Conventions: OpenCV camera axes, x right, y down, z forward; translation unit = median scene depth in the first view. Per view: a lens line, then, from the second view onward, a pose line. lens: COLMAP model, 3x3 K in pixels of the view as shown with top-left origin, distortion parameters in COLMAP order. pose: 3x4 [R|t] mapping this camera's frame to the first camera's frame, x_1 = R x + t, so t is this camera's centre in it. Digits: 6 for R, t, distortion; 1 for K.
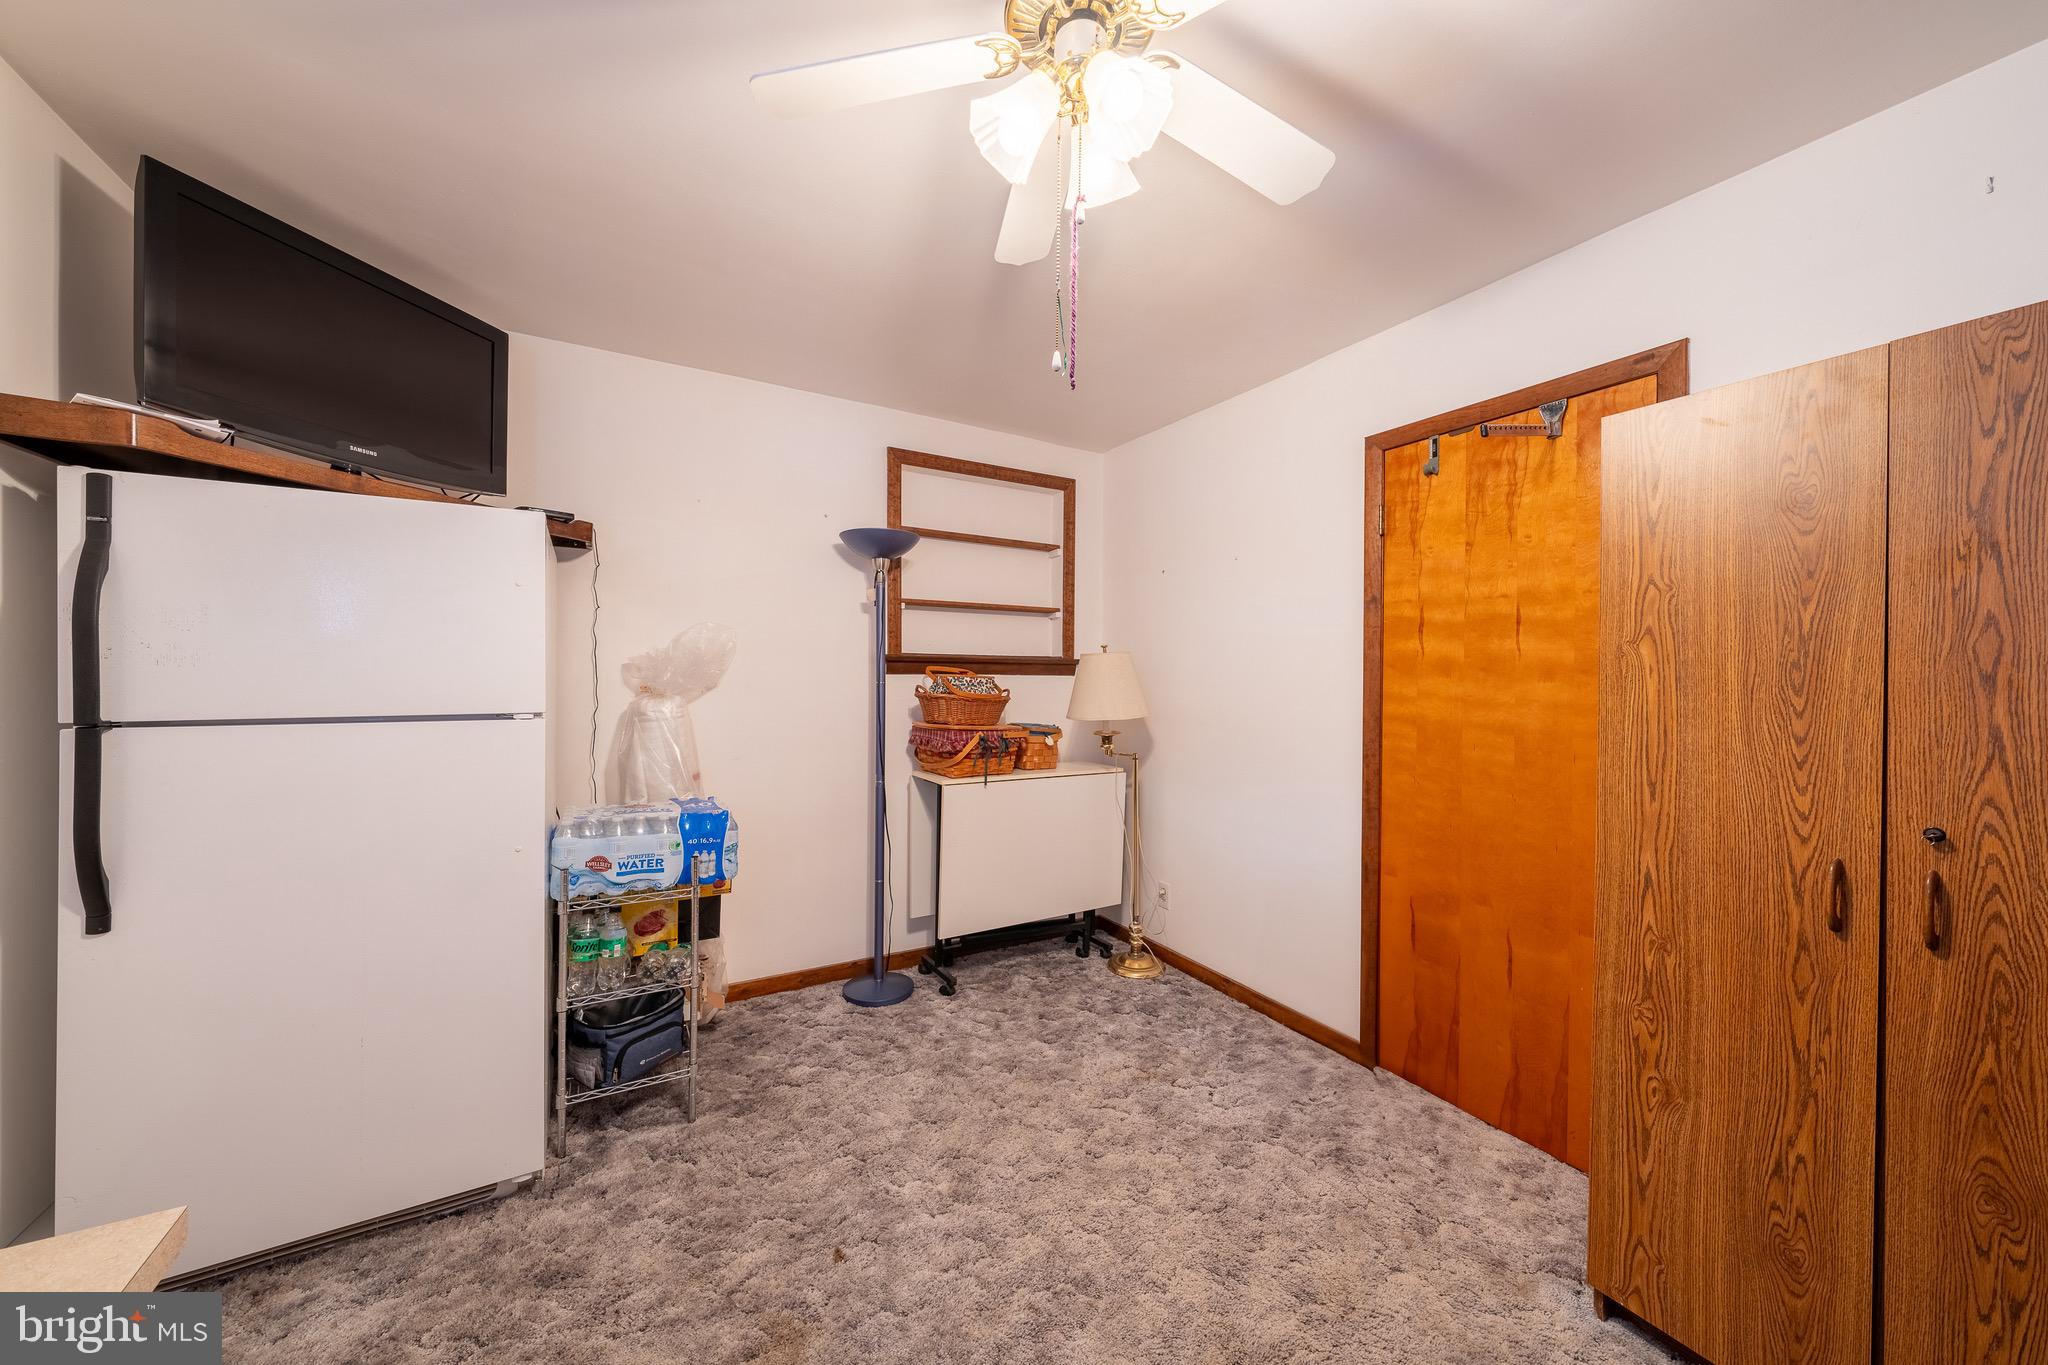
lens RADIAL K [[723.3, 0, 1024.5], [0, 723.3, 678.5], [0, 0, 1]] dist [-0.000934, -0.000137]
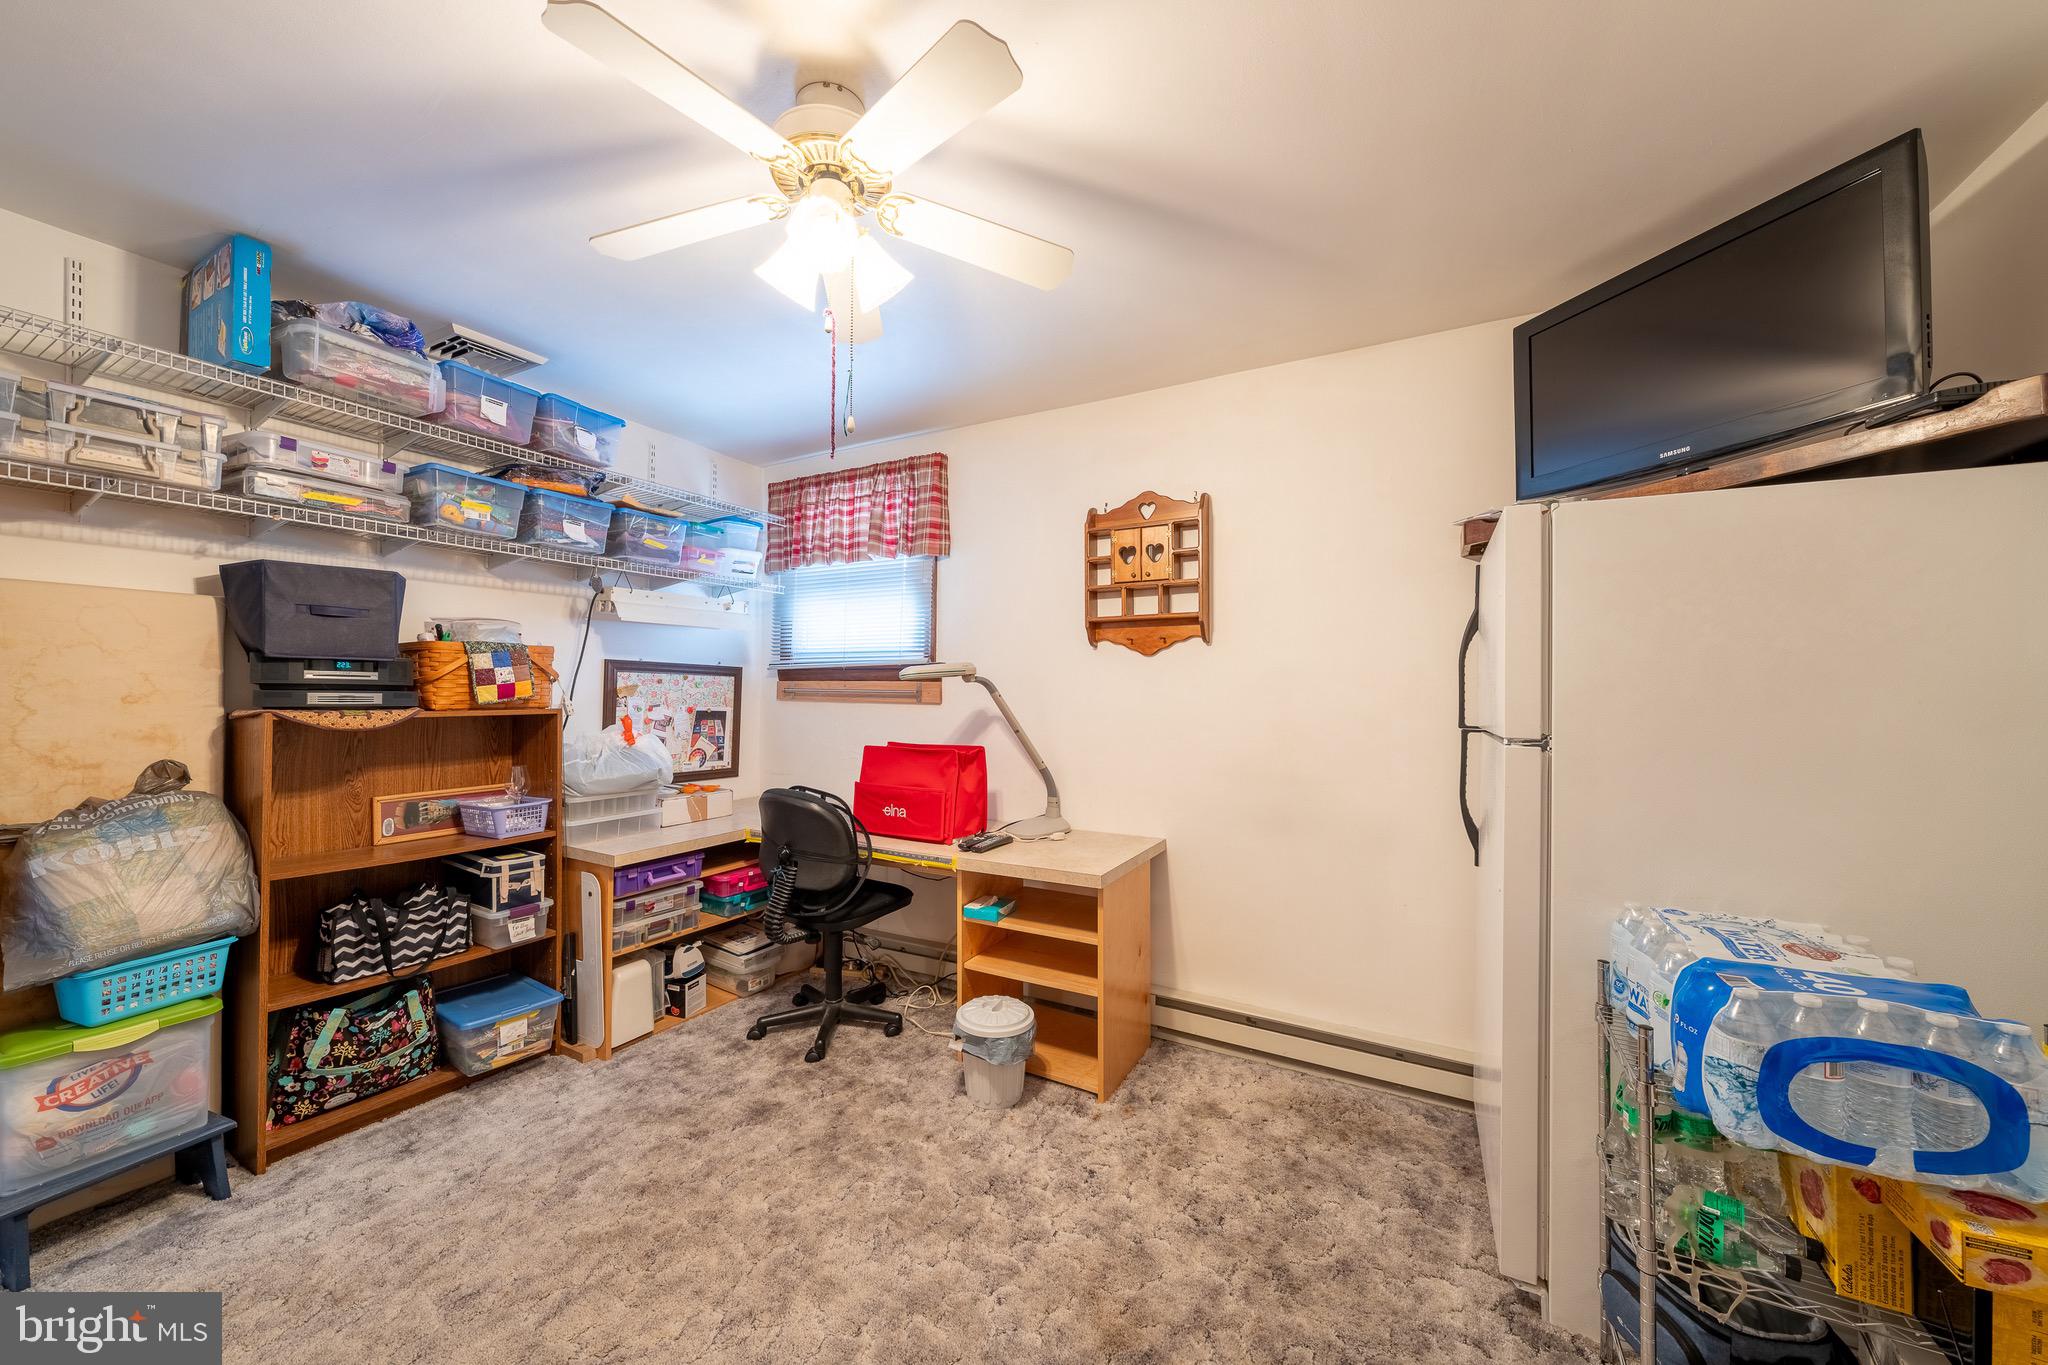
lens RADIAL K [[748.2, 0, 1024.0], [0, 748.2, 682.5], [0, 0, 1]] dist [0.000125, -0.000121]
pose [[-0.855359, -0.021304, -0.517597, 0.284053], [-0.017324, 0.999772, -0.012520, 0.001624], [0.517746, -0.001743, -0.855533, 1.449869]]
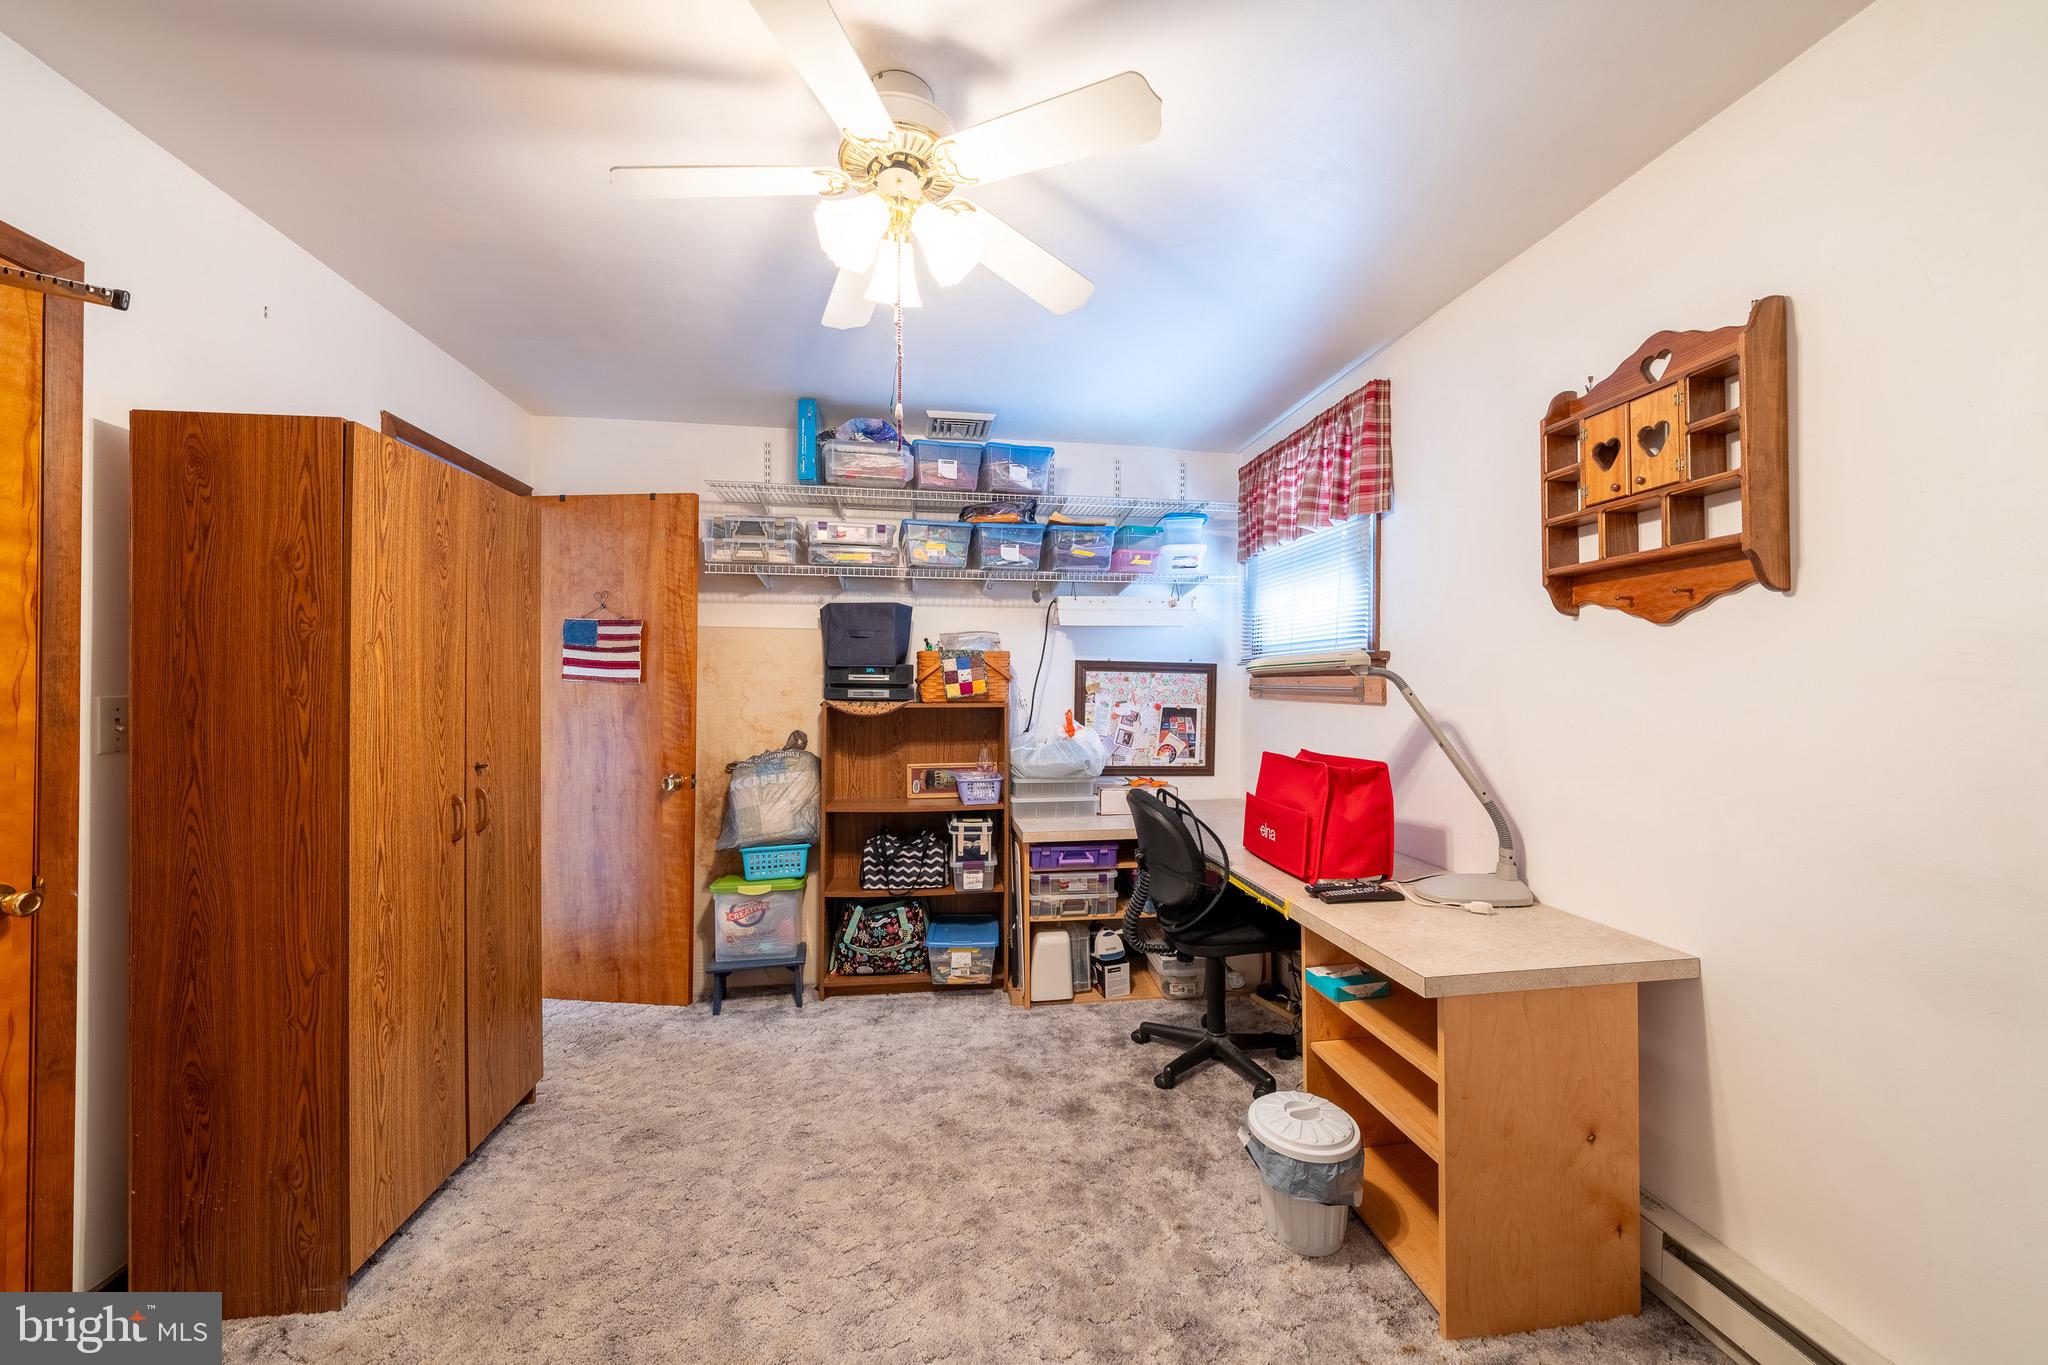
lens RADIAL K [[748.2, 0, 1024.0], [0, 748.2, 682.5], [0, 0, 1]] dist [0.000125, -0.000121]
pose [[-0.929488, -0.011376, 0.368676, -0.388388], [-0.010744, 0.999935, 0.003767, -0.004915], [-0.368695, -0.000459, -0.929550, 1.339508]]
